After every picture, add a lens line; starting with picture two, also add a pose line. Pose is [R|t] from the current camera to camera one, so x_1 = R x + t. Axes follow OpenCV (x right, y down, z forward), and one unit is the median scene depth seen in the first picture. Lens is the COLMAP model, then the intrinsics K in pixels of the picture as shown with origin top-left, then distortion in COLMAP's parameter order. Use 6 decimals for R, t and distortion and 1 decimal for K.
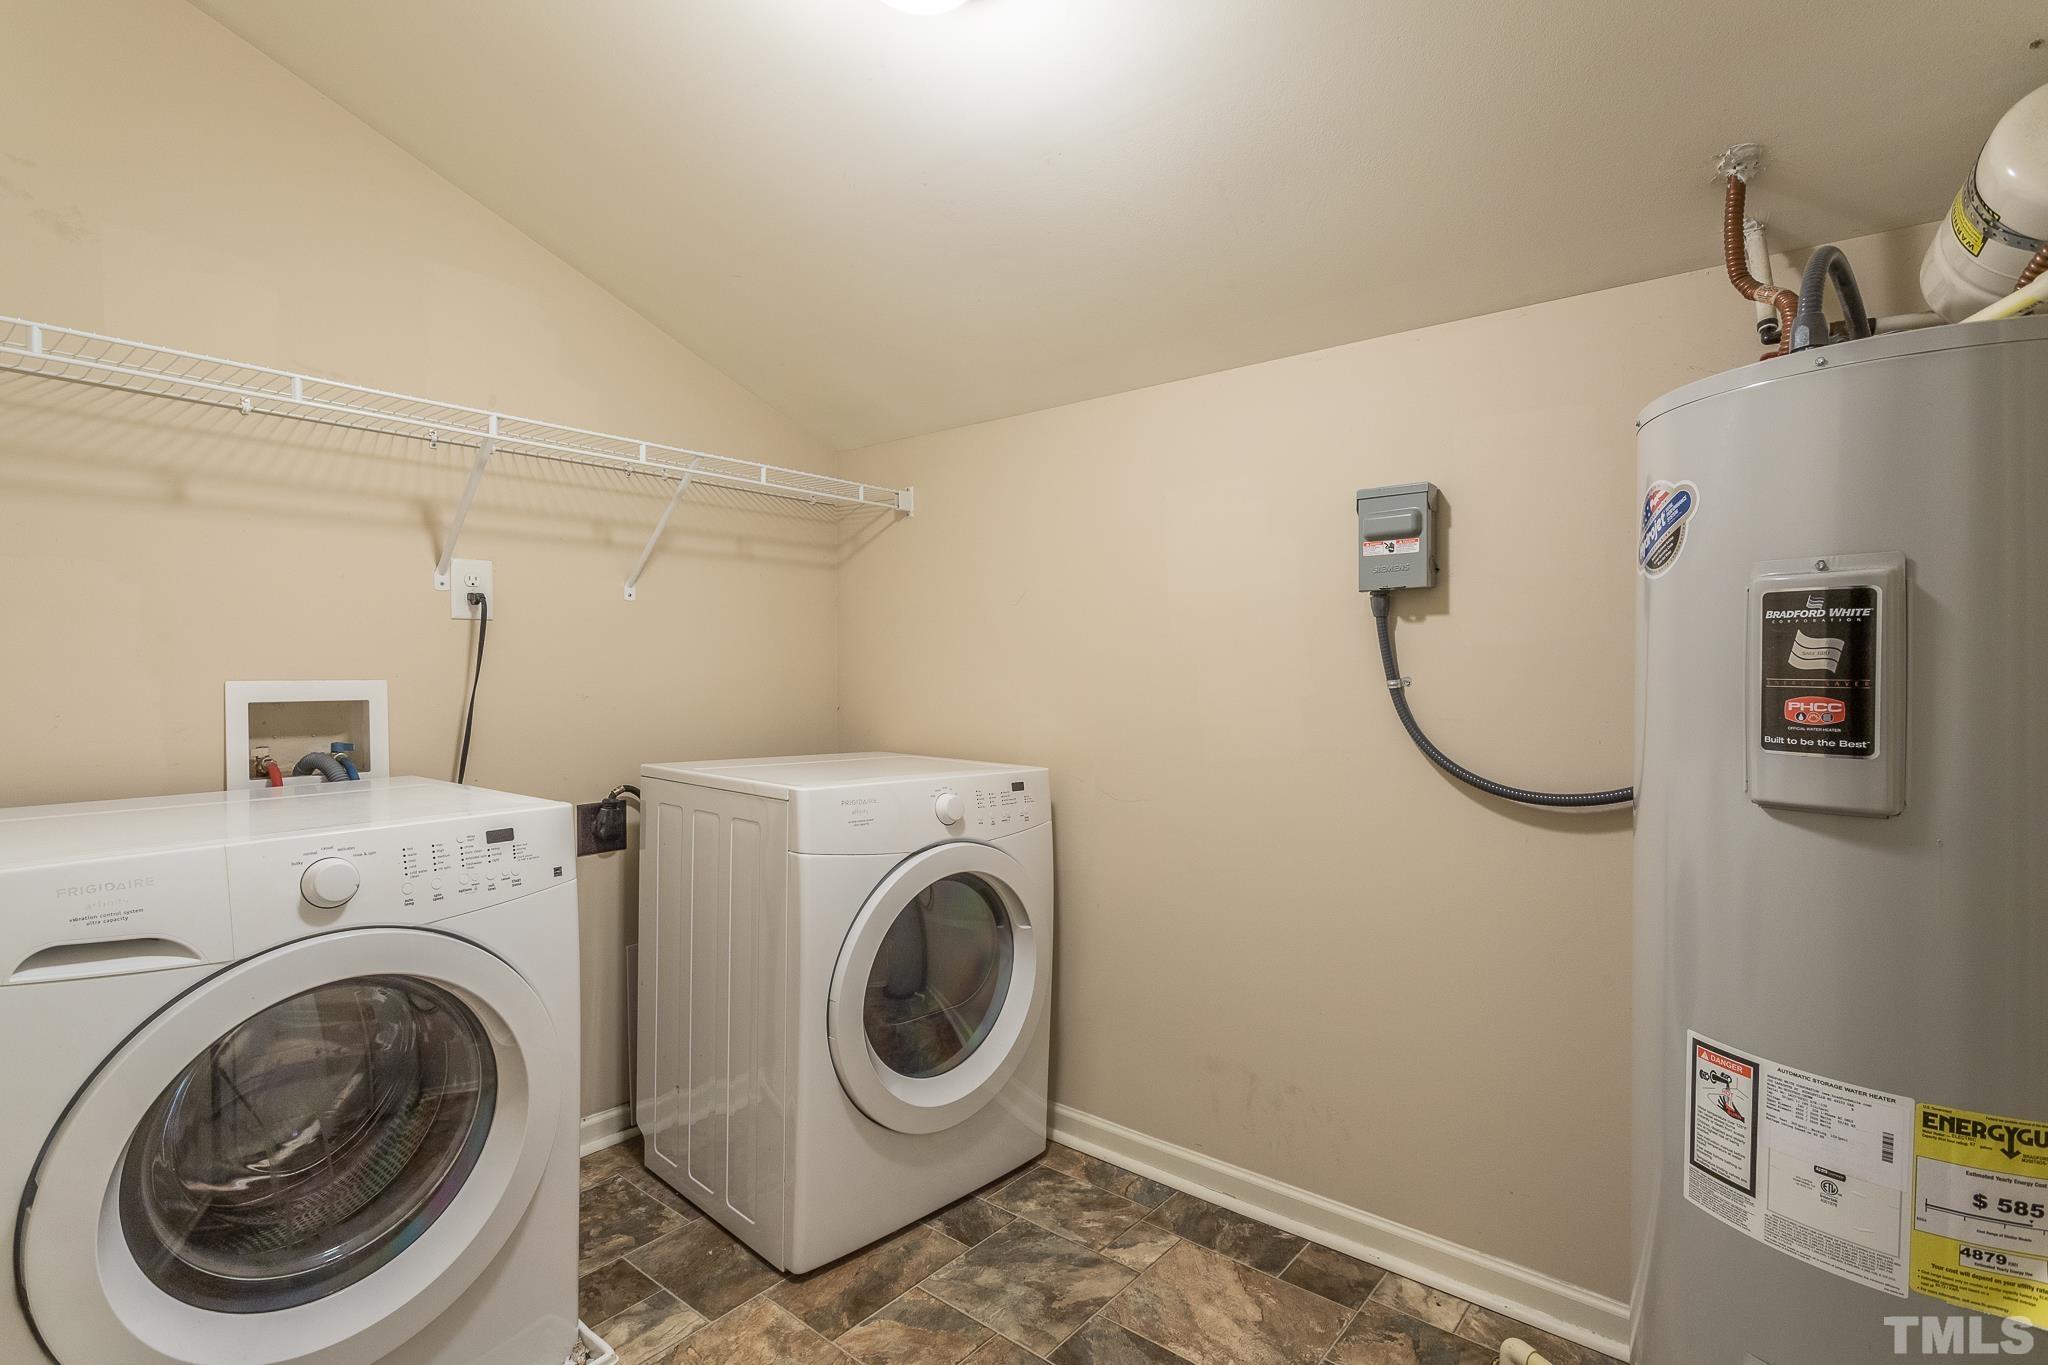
lens RADIAL K [[974.9, 0, 1024.0], [0, 974.9, 682.5], [0, 0, 1]] dist [0.002240, -0.000065]
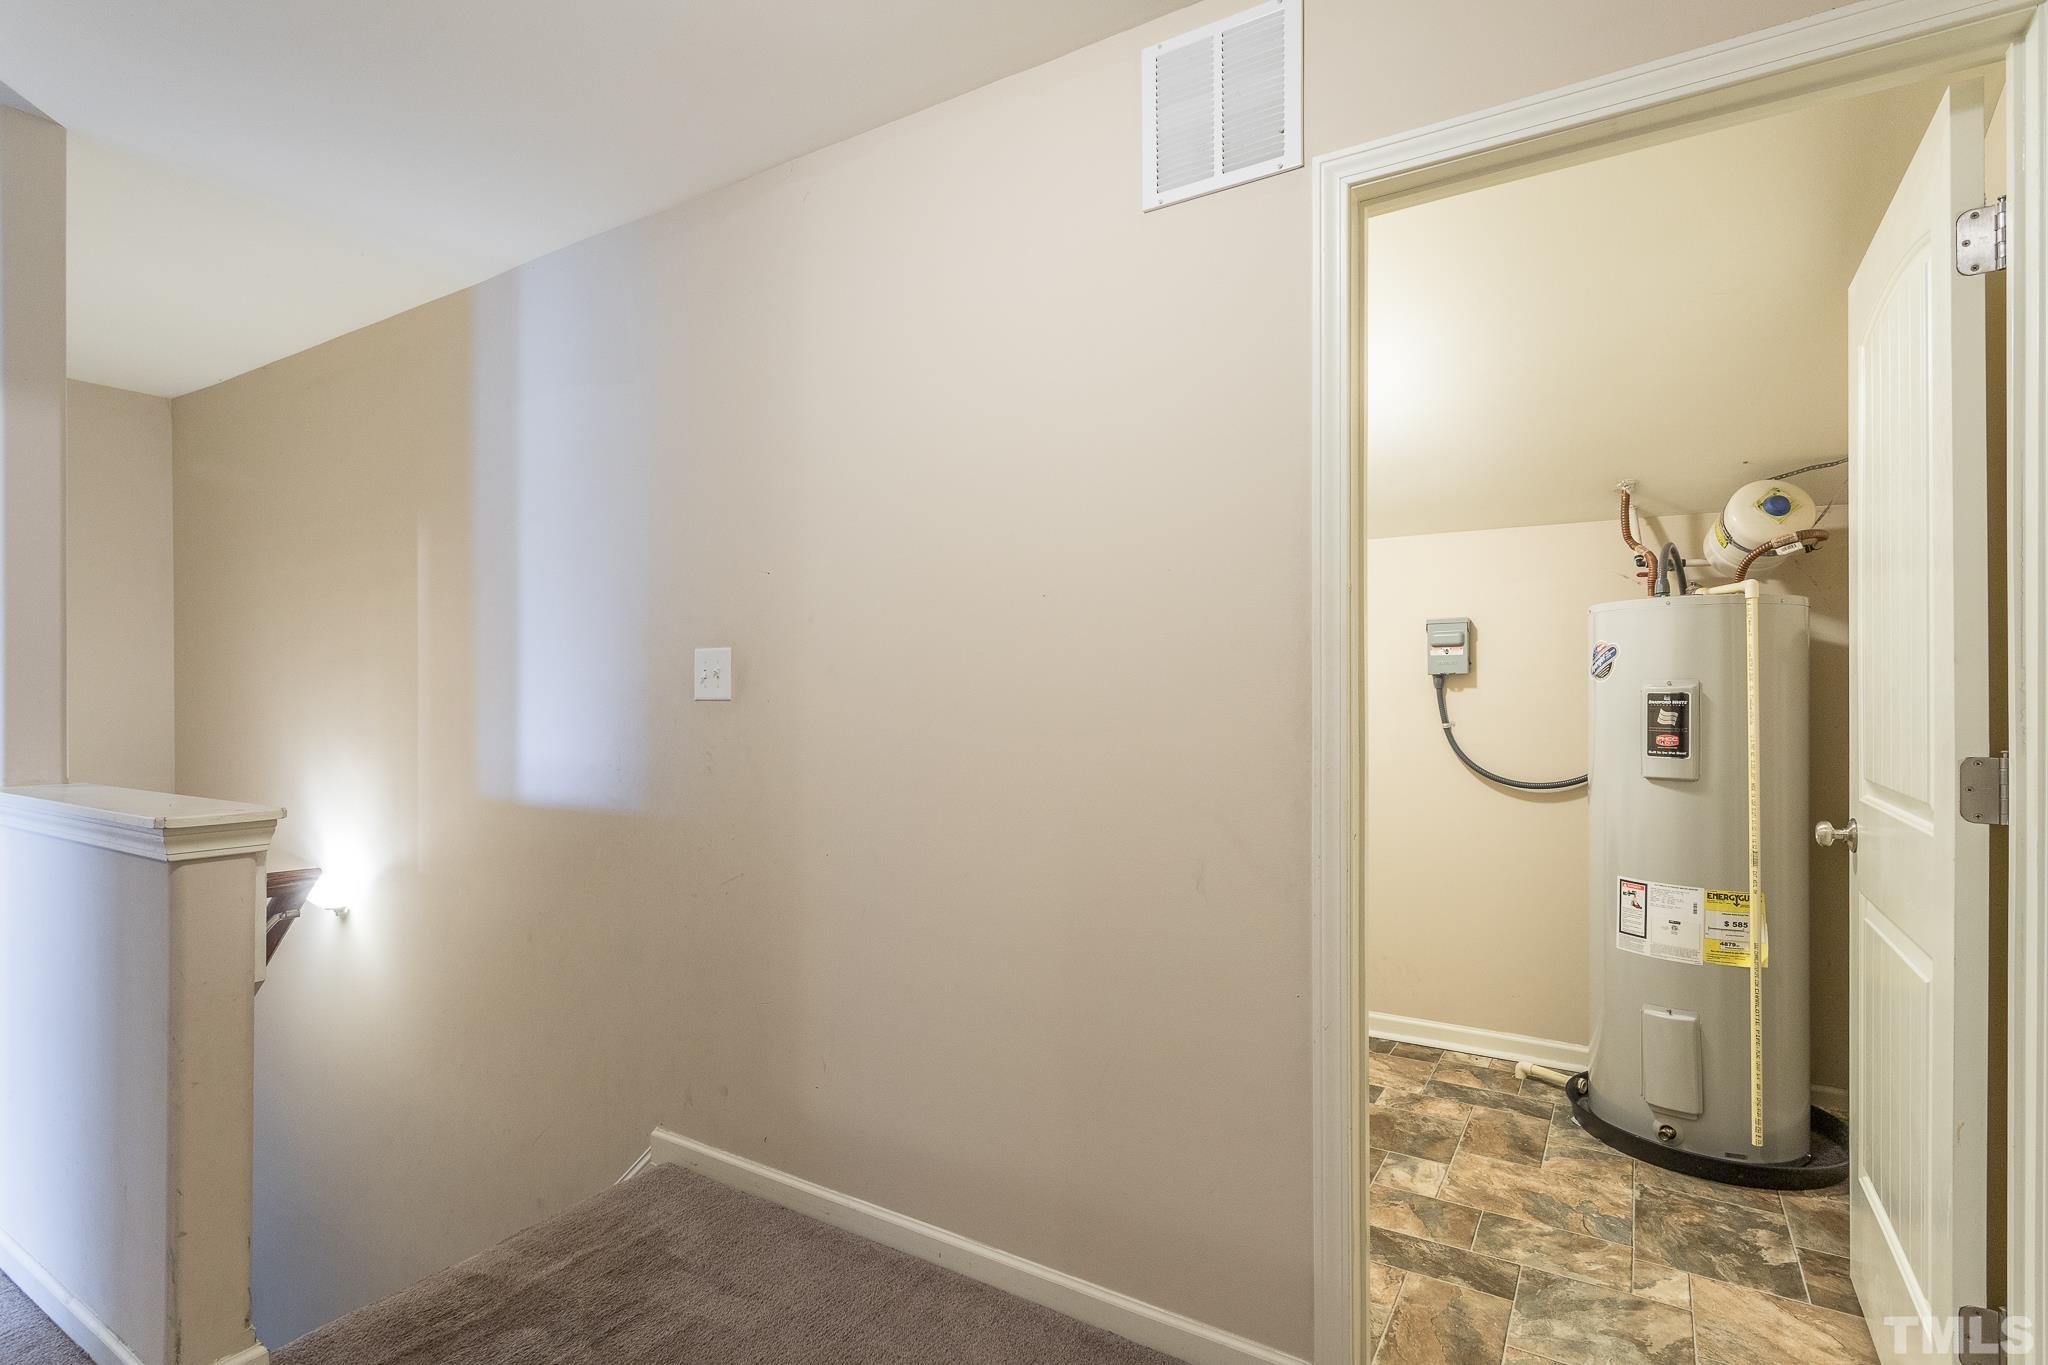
lens RADIAL K [[977.6, 0, 1019.4], [0, 977.6, 696.9], [0, 0, 1]] dist [0.002387, 0.000403]
pose [[0.992398, -0.001395, 0.123060, -1.116336], [0.002986, 0.999914, -0.012744, -0.053911], [-0.123031, 0.013015, 0.992317, -1.254128]]
